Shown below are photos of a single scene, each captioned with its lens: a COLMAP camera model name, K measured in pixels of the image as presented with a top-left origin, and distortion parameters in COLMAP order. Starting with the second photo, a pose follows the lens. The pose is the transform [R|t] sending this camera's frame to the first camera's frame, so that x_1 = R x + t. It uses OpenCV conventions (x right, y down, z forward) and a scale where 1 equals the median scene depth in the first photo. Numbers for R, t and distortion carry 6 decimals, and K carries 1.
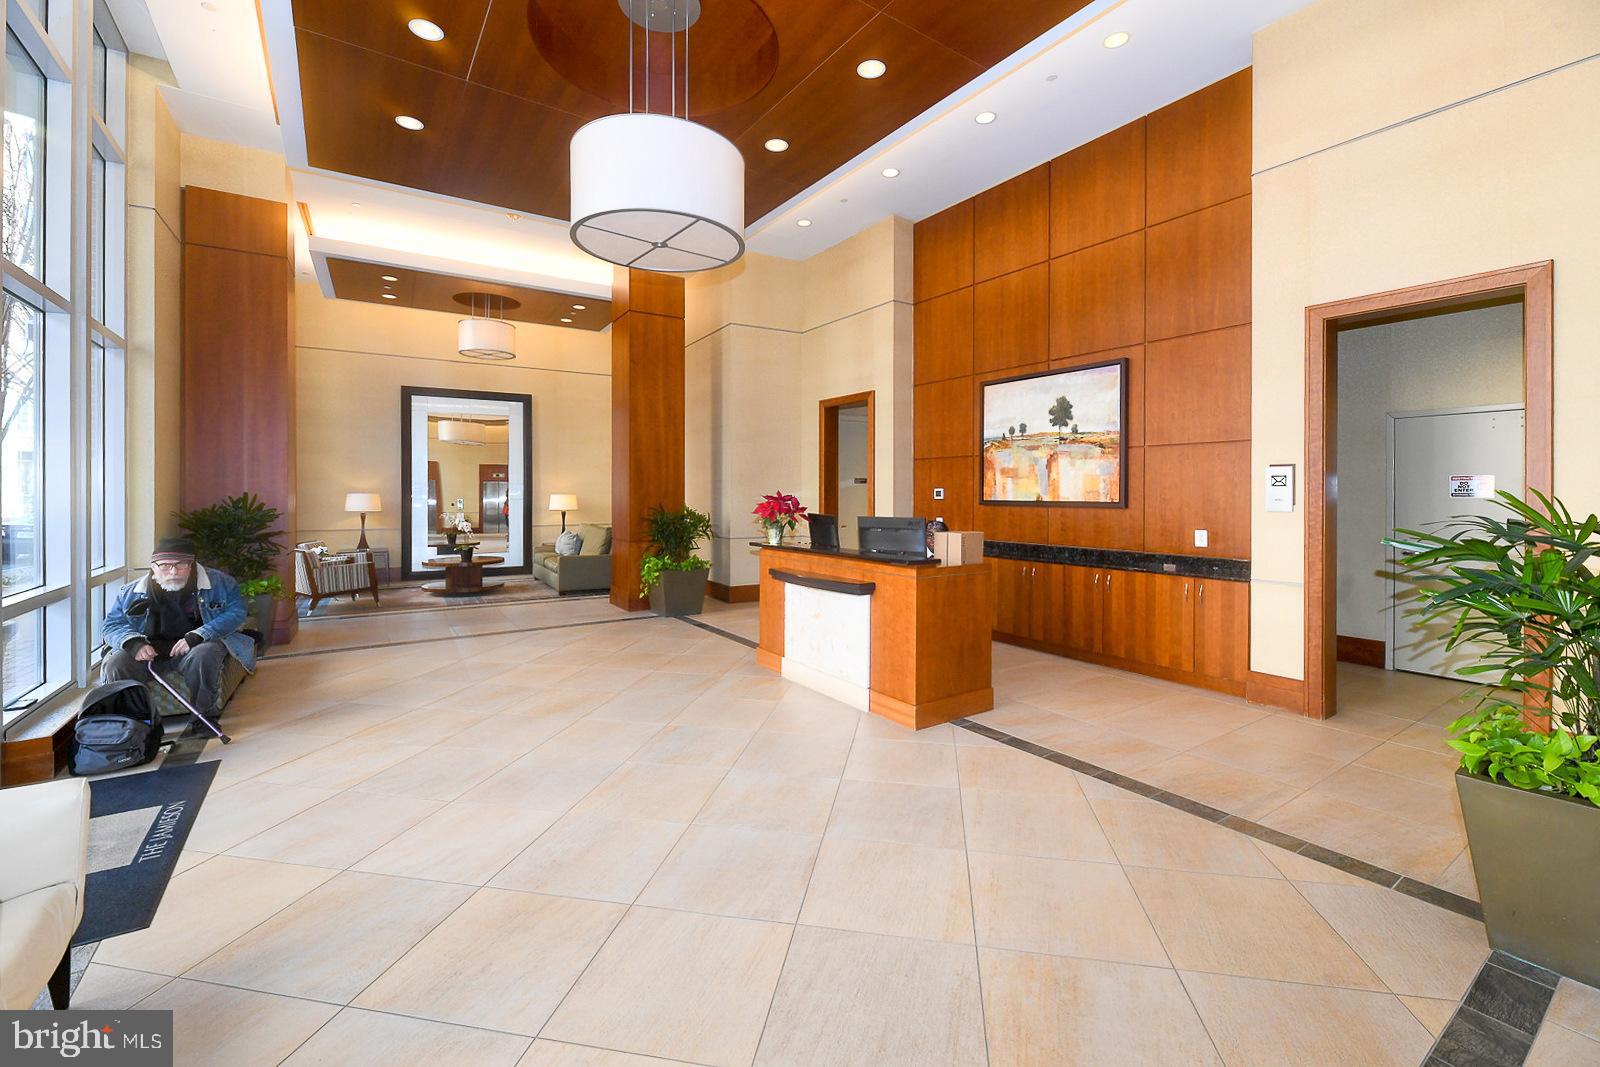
lens RADIAL K [[672.7, 0, 803.3], [0, 672.7, 492.8], [0, 0, 1]] dist [0.000577, 0.000161]
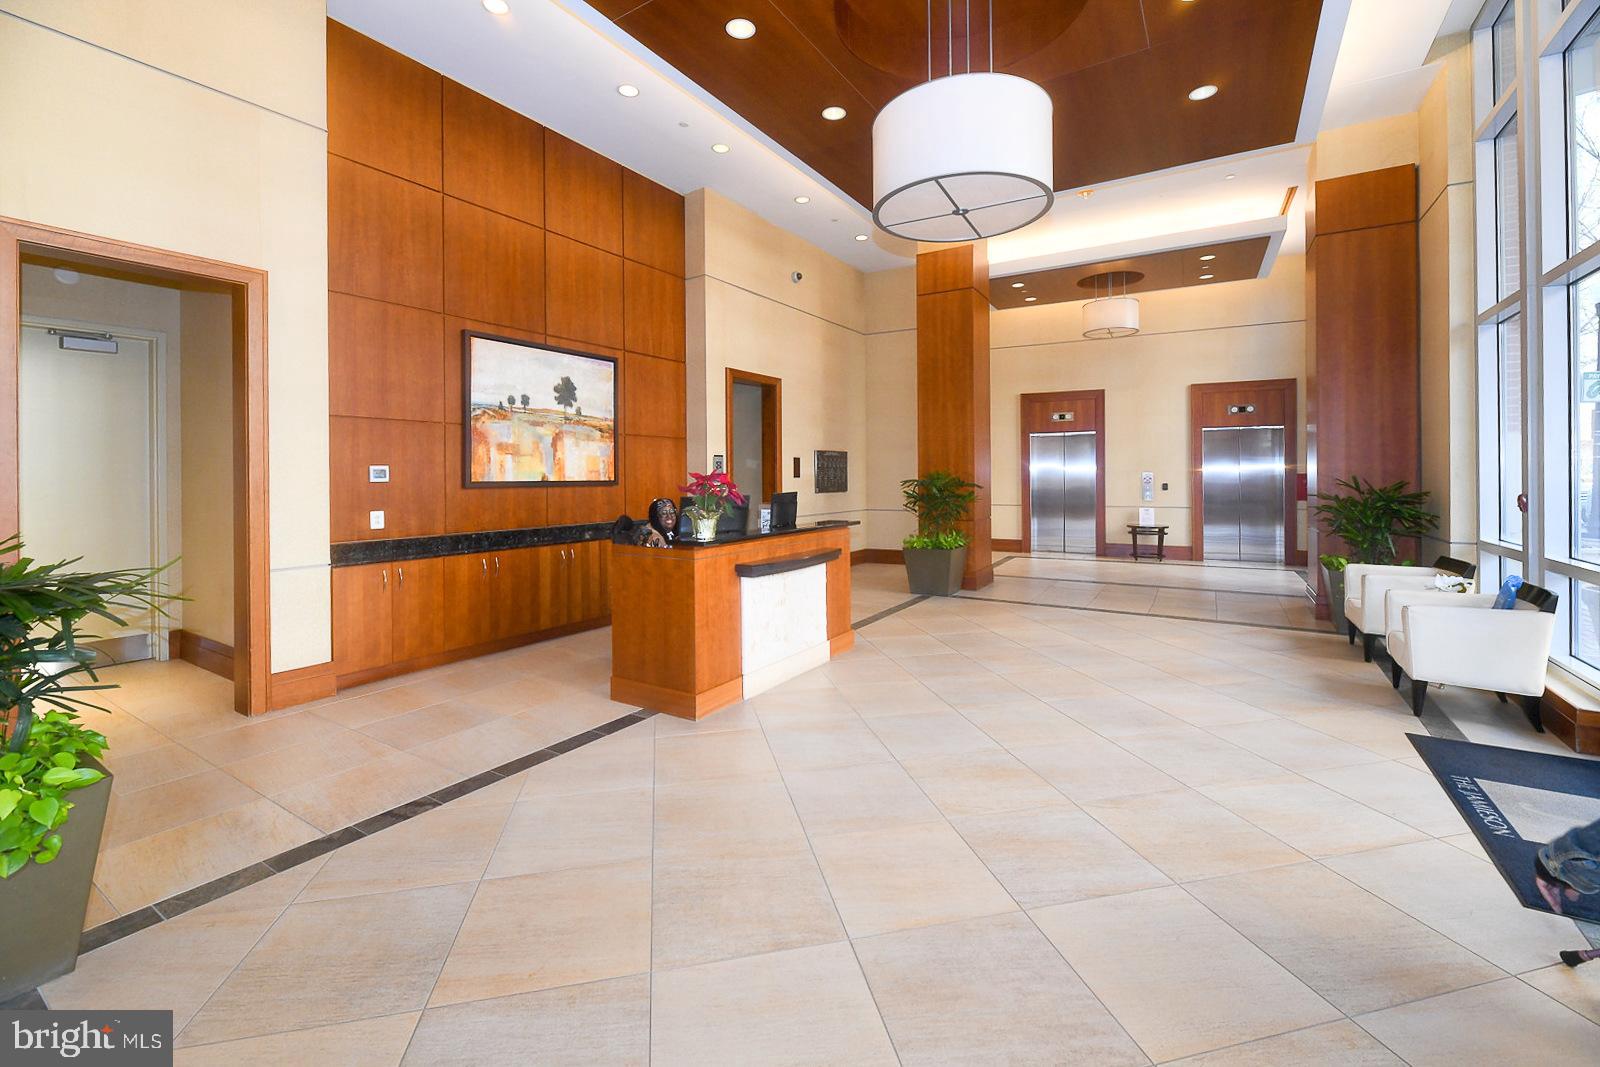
lens RADIAL K [[673.5, 0, 807.8], [0, 673.5, 475.9], [0, 0, 1]] dist [-0.003806, -0.000371]
pose [[-0.396009, 0.000180, 0.918247, -0.678301], [0.004995, 0.999986, 0.001958, 0.005120], [-0.918233, 0.005361, -0.396004, 1.063961]]
